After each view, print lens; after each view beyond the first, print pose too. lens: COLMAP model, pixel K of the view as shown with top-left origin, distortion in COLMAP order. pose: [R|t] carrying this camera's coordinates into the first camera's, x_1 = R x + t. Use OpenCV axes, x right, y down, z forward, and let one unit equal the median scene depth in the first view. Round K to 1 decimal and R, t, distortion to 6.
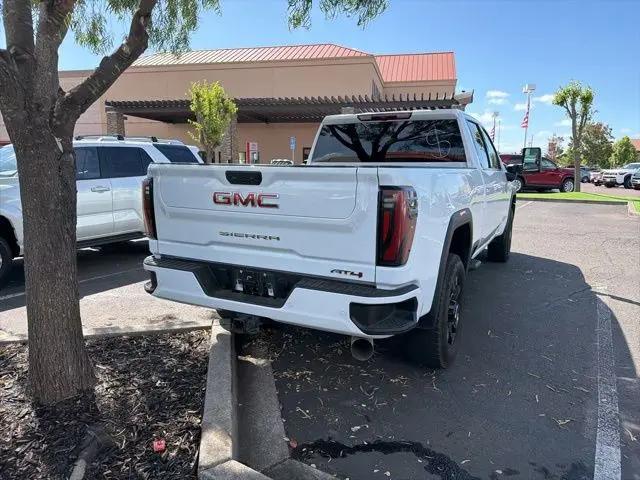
lens RADIAL K [[458.1, 0, 320.0], [0, 458.1, 240.0], [0, 0, 1]] dist [0.046618, -0.053890]
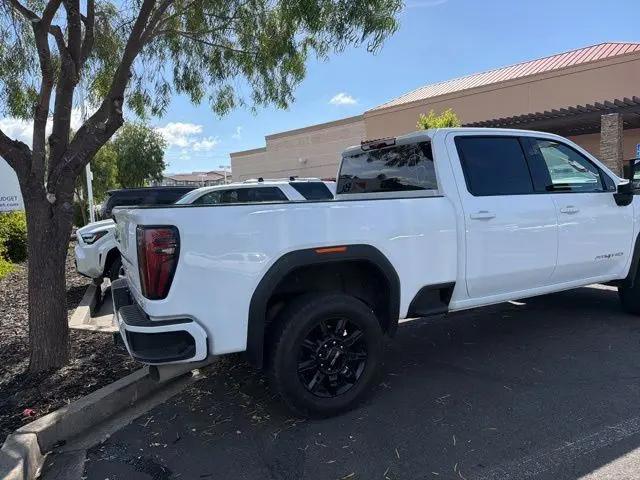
lens RADIAL K [[458.1, 0, 320.0], [0, 458.1, 240.0], [0, 0, 1]] dist [0.046618, -0.053890]
pose [[0.811521, 0.013709, -0.584162, 0.941868], [-0.046445, 0.998075, -0.041100, -0.045863], [0.582474, 0.060485, 0.810595, 0.282344]]
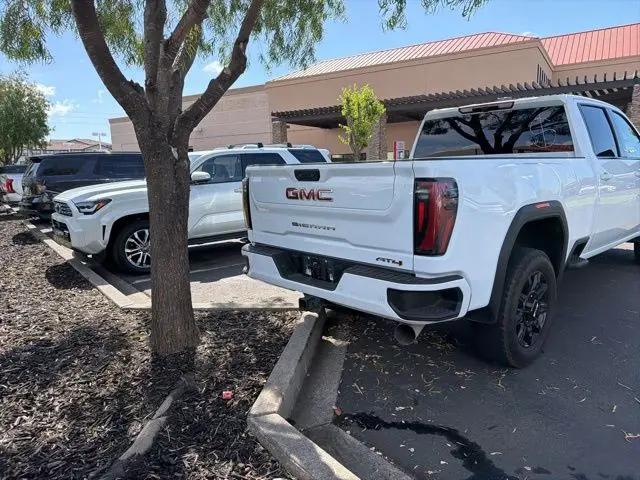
lens RADIAL K [[452.4, 0, 318.1], [0, 452.4, 243.5], [0, 0, 1]] dist [0.084750, -0.115117]
pose [[0.939259, 0.021663, -0.342524, 0.229837], [-0.018415, 0.999749, 0.012734, 0.017964], [0.342714, -0.005653, 0.939423, -0.045265]]
